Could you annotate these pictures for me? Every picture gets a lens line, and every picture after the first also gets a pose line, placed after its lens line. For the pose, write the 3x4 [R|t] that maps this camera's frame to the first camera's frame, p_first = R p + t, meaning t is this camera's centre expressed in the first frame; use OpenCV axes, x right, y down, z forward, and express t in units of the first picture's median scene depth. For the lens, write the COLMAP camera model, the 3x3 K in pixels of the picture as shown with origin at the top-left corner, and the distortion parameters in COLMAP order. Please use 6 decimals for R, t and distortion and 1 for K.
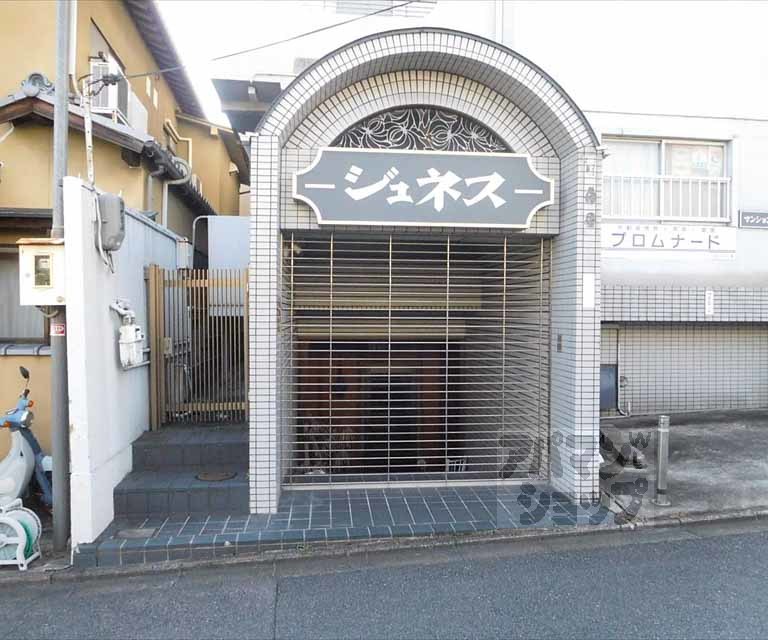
lens RADIAL K [[629.9, 0, 384.0], [0, 629.9, 320.0], [0, 0, 1]] dist [-0.035029, 0.005168]
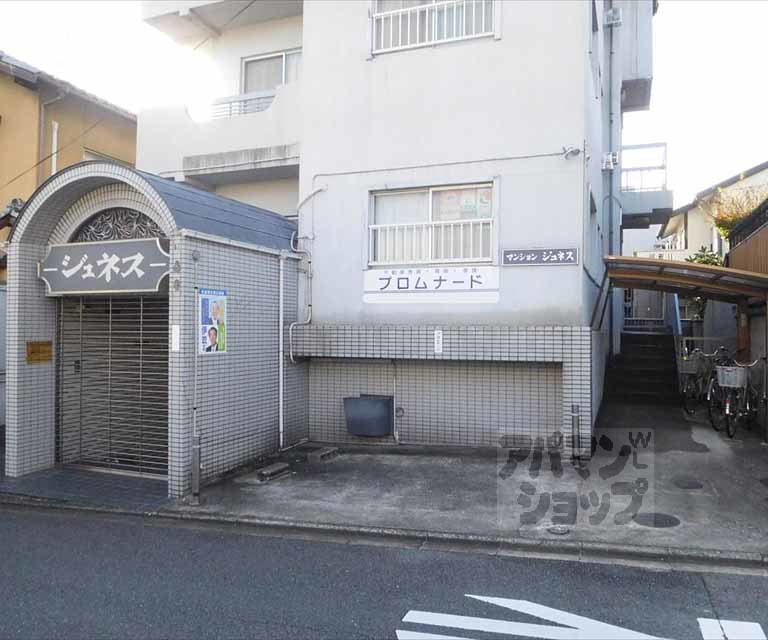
lens RADIAL K [[629.9, 0, 384.0], [0, 629.9, 320.0], [0, 0, 1]] dist [-0.035029, 0.005168]
pose [[0.887830, -0.009249, -0.460079, 0.928837], [-0.004065, 0.999601, -0.027940, -0.034169], [0.460154, 0.026676, 0.887438, 0.011249]]
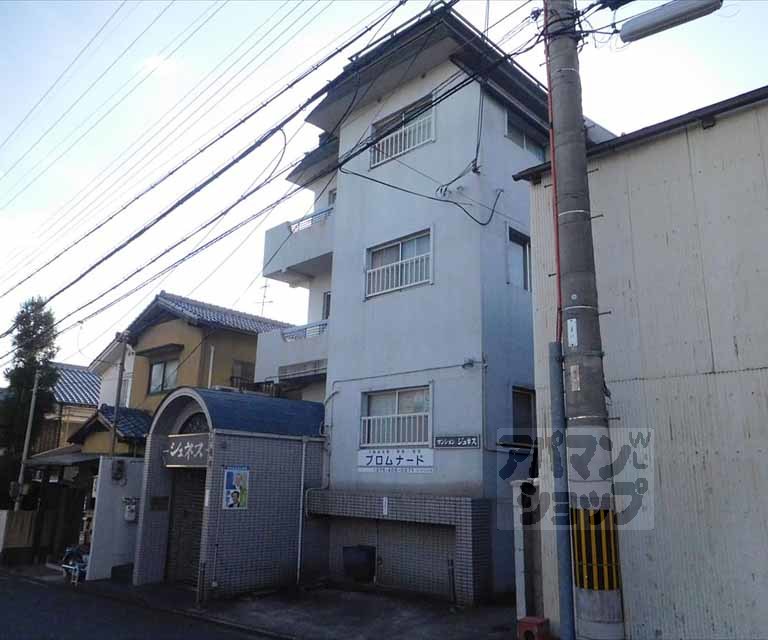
lens RADIAL K [[629.9, 0, 384.0], [0, 629.9, 320.0], [0, 0, 1]] dist [-0.035029, 0.005168]
pose [[0.631858, -0.184132, -0.752895, 1.682966], [-0.028045, 0.965305, -0.259616, -0.065160], [0.774576, 0.185155, 0.604772, 0.046768]]
